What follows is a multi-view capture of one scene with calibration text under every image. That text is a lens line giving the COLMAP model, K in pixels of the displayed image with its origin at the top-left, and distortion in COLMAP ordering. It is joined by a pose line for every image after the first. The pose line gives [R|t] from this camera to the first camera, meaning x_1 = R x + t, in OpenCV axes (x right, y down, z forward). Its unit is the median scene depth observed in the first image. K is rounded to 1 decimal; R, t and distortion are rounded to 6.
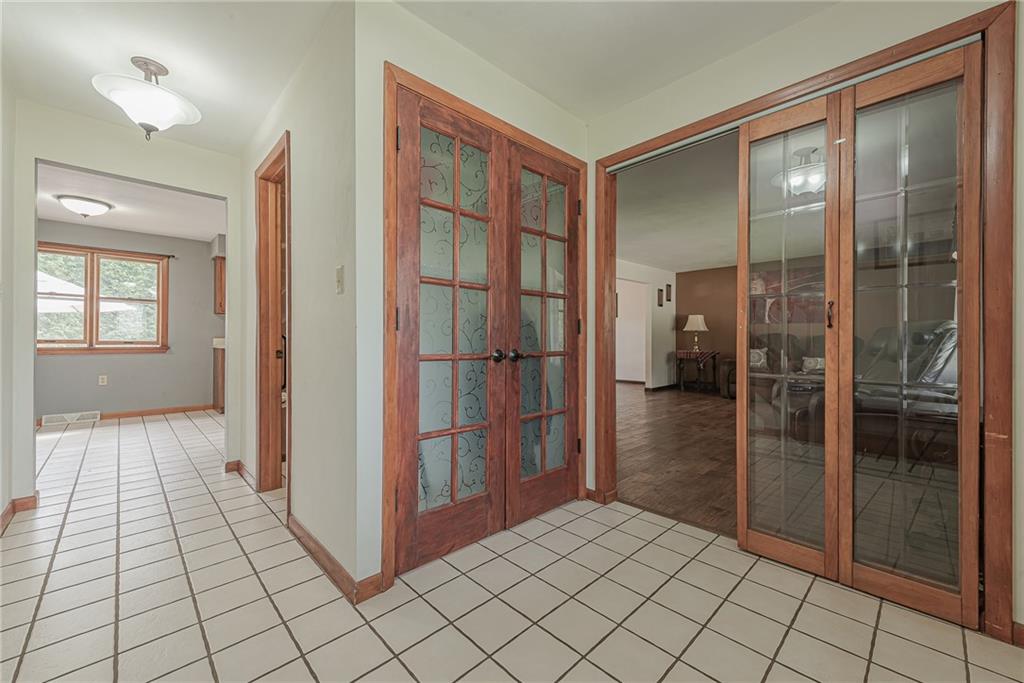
lens RADIAL K [[407.2, 0, 513.0], [0, 407.2, 338.9], [0, 0, 1]] dist [-0.003084, -0.000334]
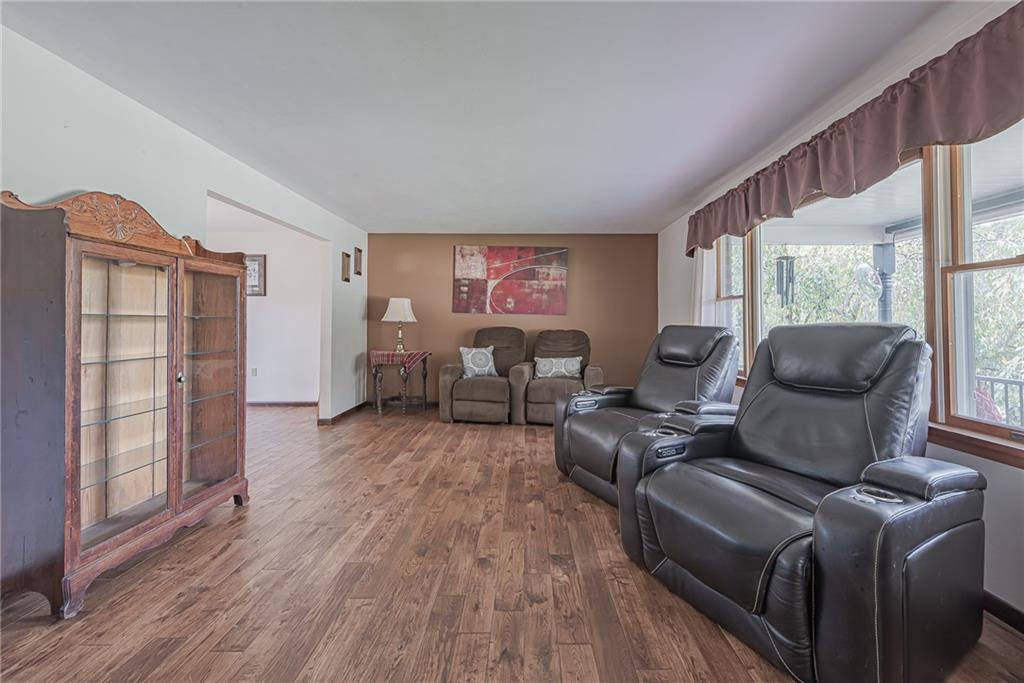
lens RADIAL K [[407.2, 0, 525.3], [0, 407.2, 322.2], [0, 0, 1]] dist [-0.003084, -0.000334]
pose [[0.684971, 0.010522, 0.728494, 0.101746], [-0.001340, 0.999912, -0.013183, -0.010687], [-0.728569, 0.008053, 0.684925, 0.385029]]
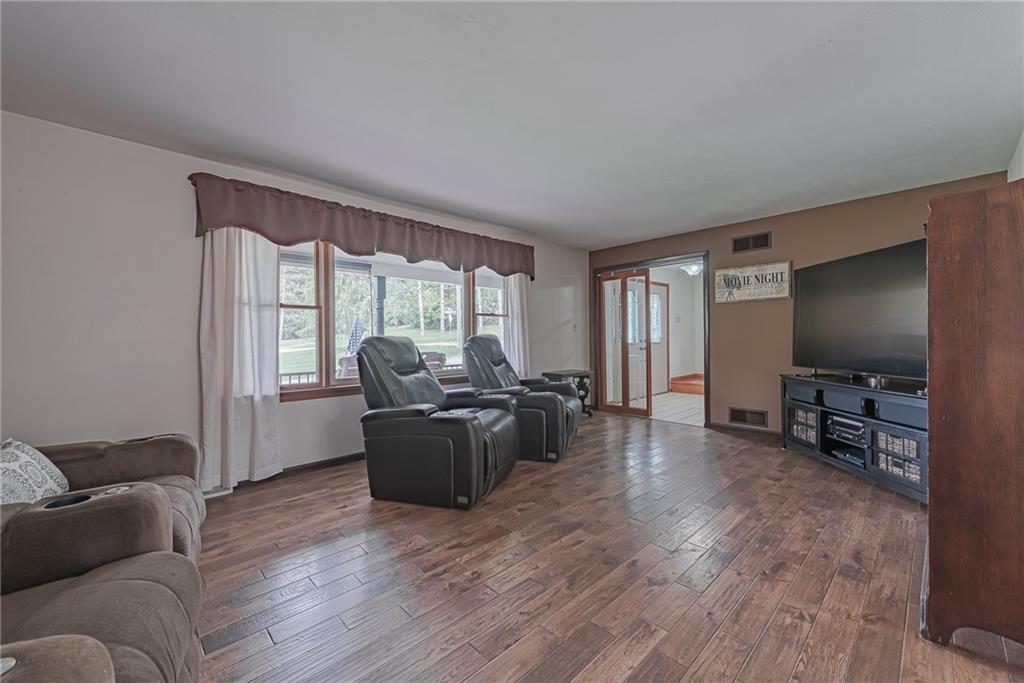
lens RADIAL K [[407.2, 0, 510.9], [0, 407.2, 335.5], [0, 0, 1]] dist [-0.003084, -0.000334]
pose [[-0.999752, 0.021272, 0.006618, 0.521748], [0.021357, 0.999688, 0.012983, -0.017979], [-0.006339, 0.013121, -0.999894, 1.268980]]
